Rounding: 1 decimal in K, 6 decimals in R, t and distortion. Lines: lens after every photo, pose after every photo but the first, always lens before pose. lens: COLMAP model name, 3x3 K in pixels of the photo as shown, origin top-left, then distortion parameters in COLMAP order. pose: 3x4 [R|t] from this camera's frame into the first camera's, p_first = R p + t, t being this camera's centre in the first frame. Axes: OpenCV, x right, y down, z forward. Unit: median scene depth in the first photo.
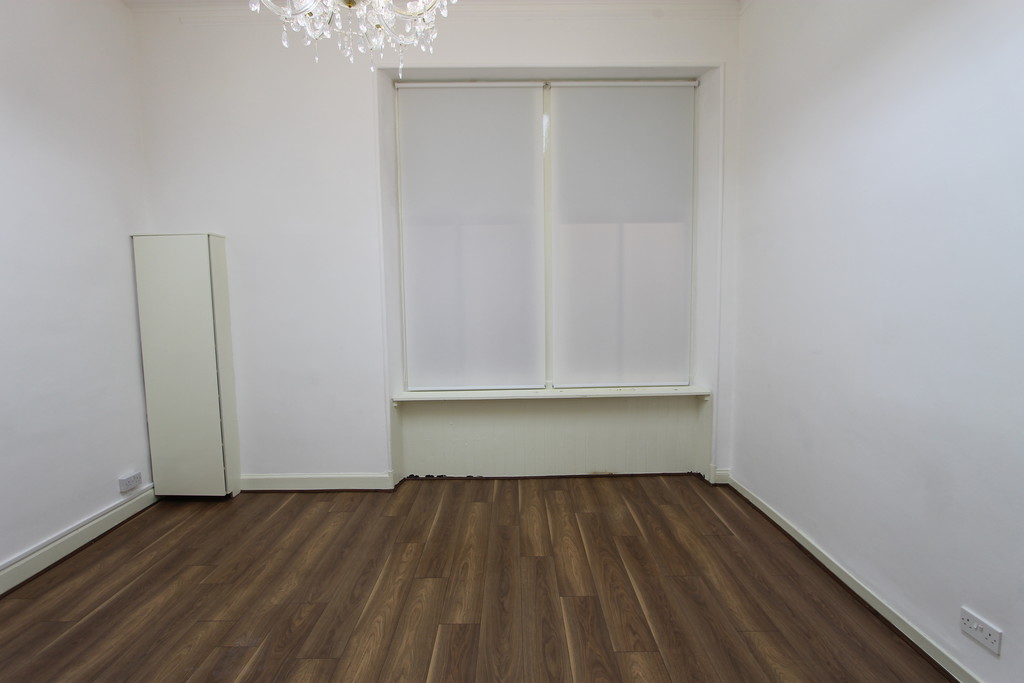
lens RADIAL K [[483.0, 0, 512.0], [0, 483.0, 341.5], [0, 0, 1]] dist [-0.002527, -0.000659]
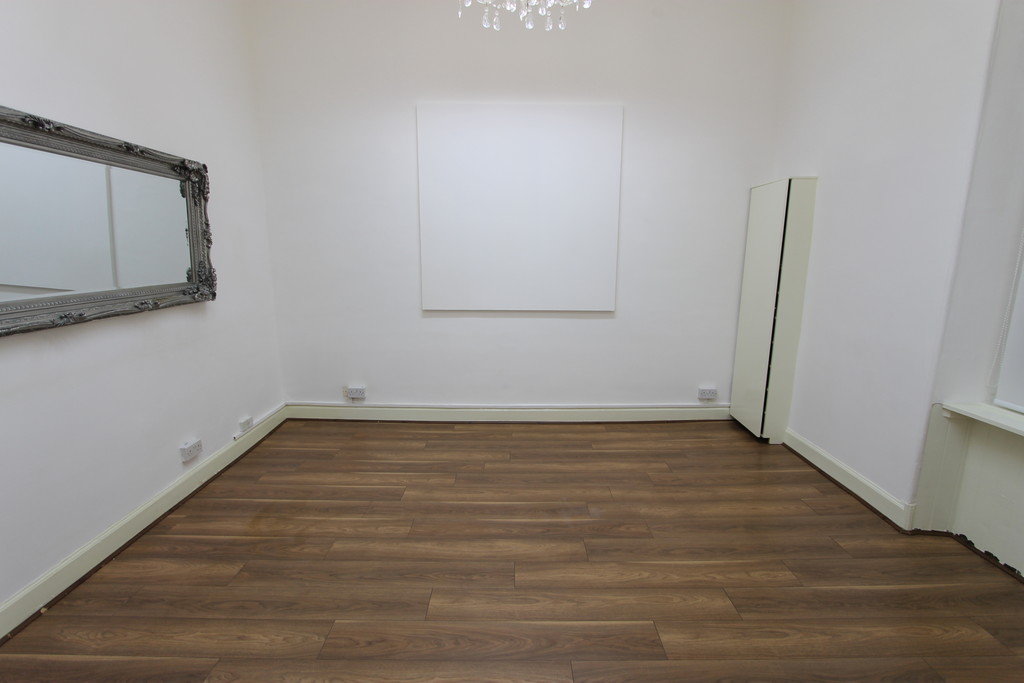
lens RADIAL K [[483.0, 0, 512.0], [0, 483.0, 341.5], [0, 0, 1]] dist [-0.002527, -0.000659]
pose [[-0.000391, 0.197688, -0.980265, 0.477534], [-0.092188, 0.976083, 0.196882, -0.047799], [0.995742, 0.090445, 0.017842, 0.533567]]
